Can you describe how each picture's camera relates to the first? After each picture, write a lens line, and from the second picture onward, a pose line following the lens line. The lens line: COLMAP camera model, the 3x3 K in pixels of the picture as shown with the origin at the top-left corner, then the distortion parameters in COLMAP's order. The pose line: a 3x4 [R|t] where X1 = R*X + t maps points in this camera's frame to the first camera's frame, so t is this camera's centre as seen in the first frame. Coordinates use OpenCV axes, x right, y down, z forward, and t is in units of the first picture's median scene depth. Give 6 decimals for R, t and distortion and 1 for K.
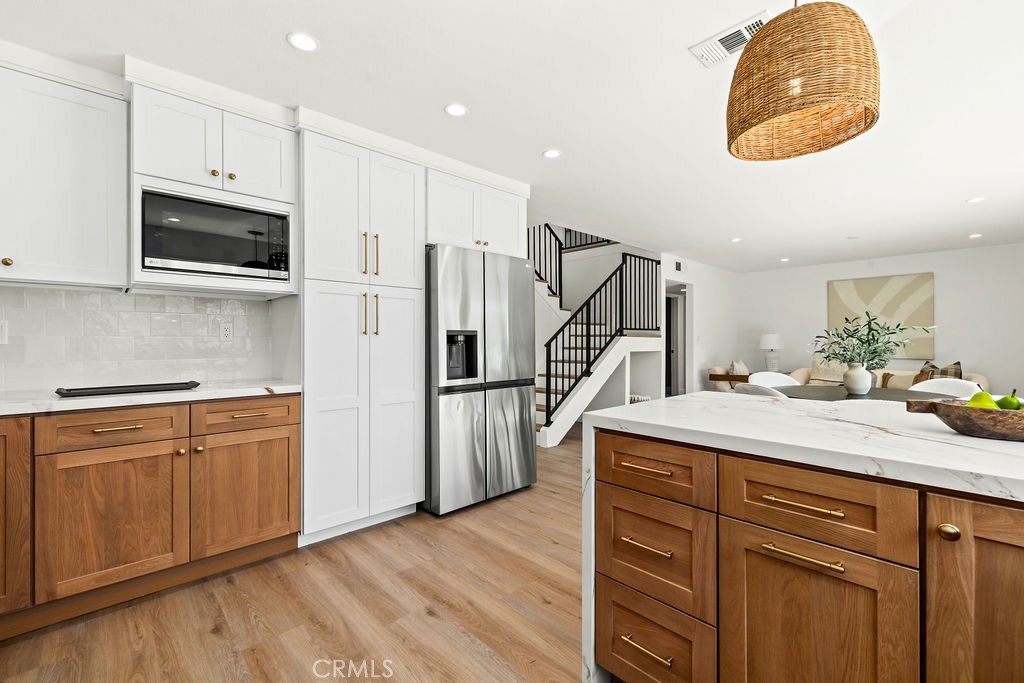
lens RADIAL K [[438.2, 0, 510.9], [0, 438.2, 343.3], [0, 0, 1]] dist [0.002495, 0.000528]
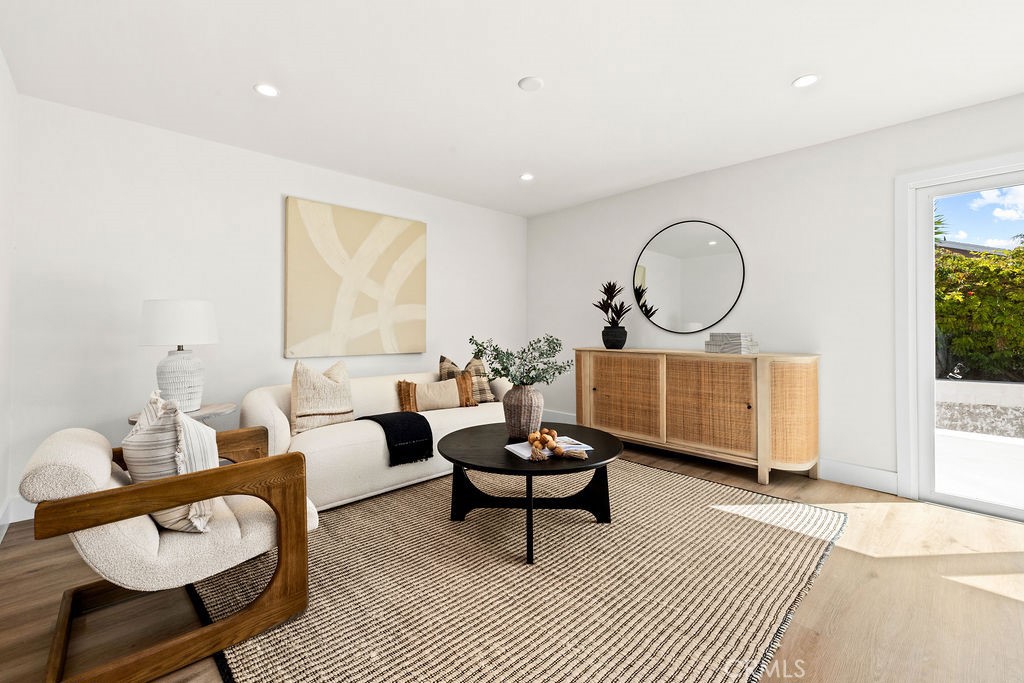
lens RADIAL K [[439.6, 0, 514.8], [0, 439.6, 330.3], [0, 0, 1]] dist [0.000918, 0.000059]
pose [[-0.034423, 0.003571, 0.999401, 0.283754], [0.004094, 0.999986, -0.003432, 0.005980], [-0.999399, 0.003973, -0.034437, 0.889046]]
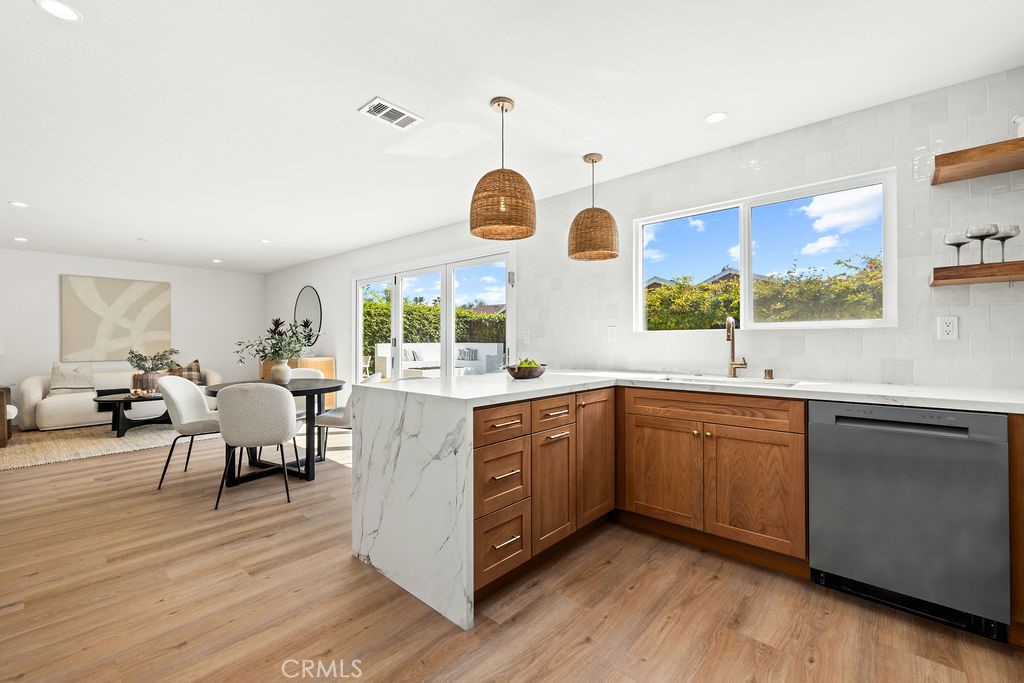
lens RADIAL K [[431.0, 0, 507.1], [0, 431.0, 340.2], [0, 0, 1]] dist [0.001137, 0.000132]
pose [[-0.087806, 0.006859, 0.996114, -0.237464], [0.006643, 0.999958, -0.006300, 0.000185], [-0.996115, 0.006064, -0.087847, 0.223514]]
